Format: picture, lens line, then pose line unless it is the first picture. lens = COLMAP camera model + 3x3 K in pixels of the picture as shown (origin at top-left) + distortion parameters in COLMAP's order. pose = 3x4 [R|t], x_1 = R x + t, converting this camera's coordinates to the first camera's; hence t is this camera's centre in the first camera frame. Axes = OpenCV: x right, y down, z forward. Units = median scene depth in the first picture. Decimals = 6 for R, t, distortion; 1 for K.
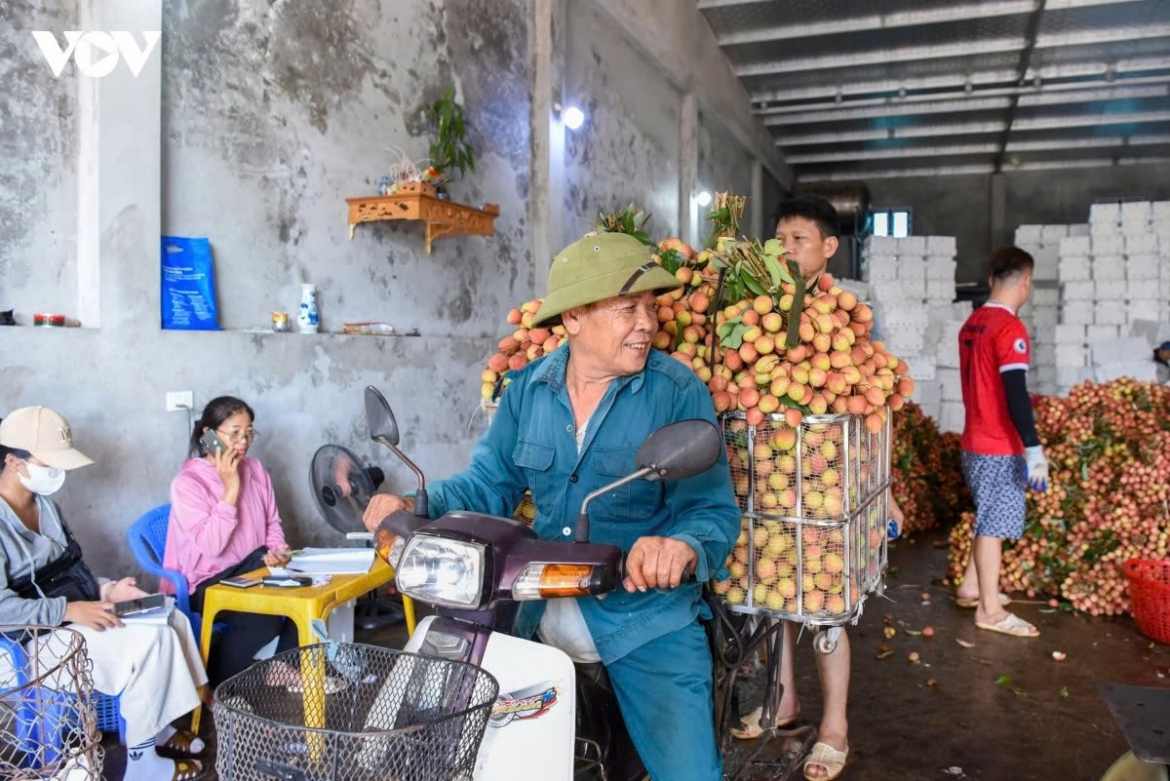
lens RADIAL K [[854.4, 0, 585.9], [0, 854.4, 392.1], [0, 0, 1]] dist [0.003529, -0.005134]
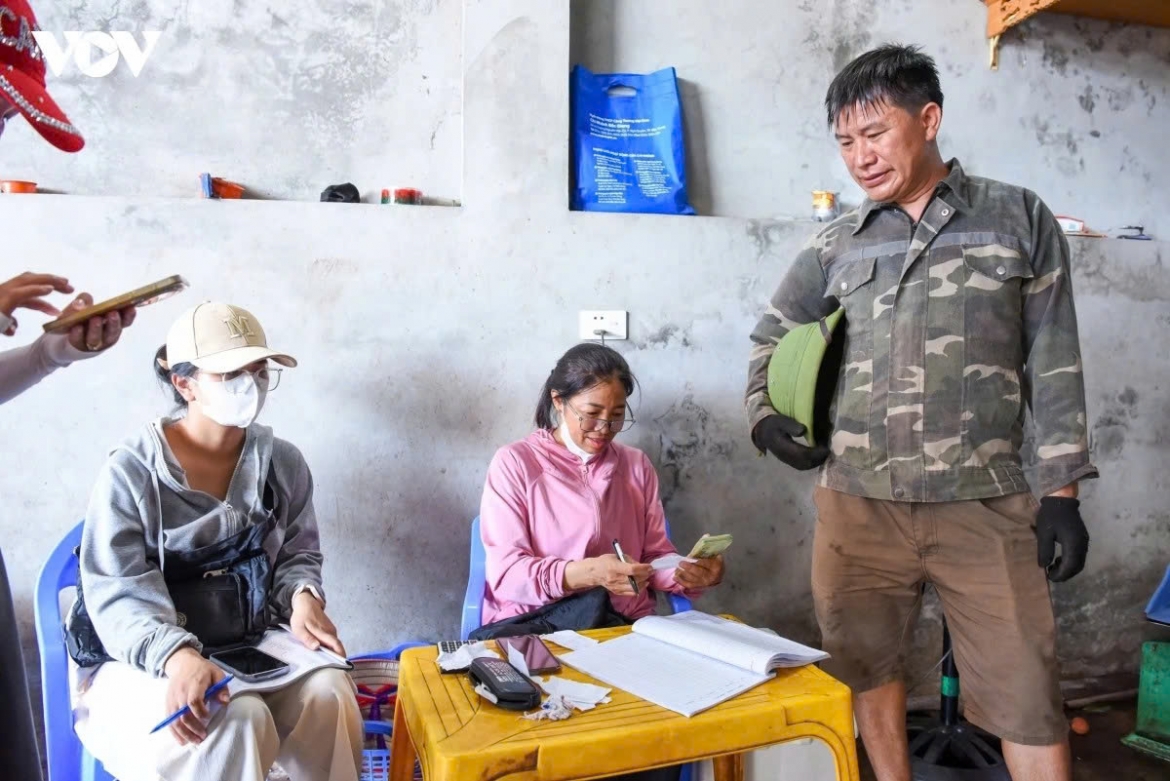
lens RADIAL K [[841.2, 0, 585.1], [0, 841.2, 383.8], [0, 0, 1]] dist [-0.063986, -0.002458]
pose [[0.580739, 0.043740, -0.812914, 0.022365], [-0.045654, 0.998734, 0.021124, 0.037916], [0.812808, 0.024845, 0.582001, 0.576131]]
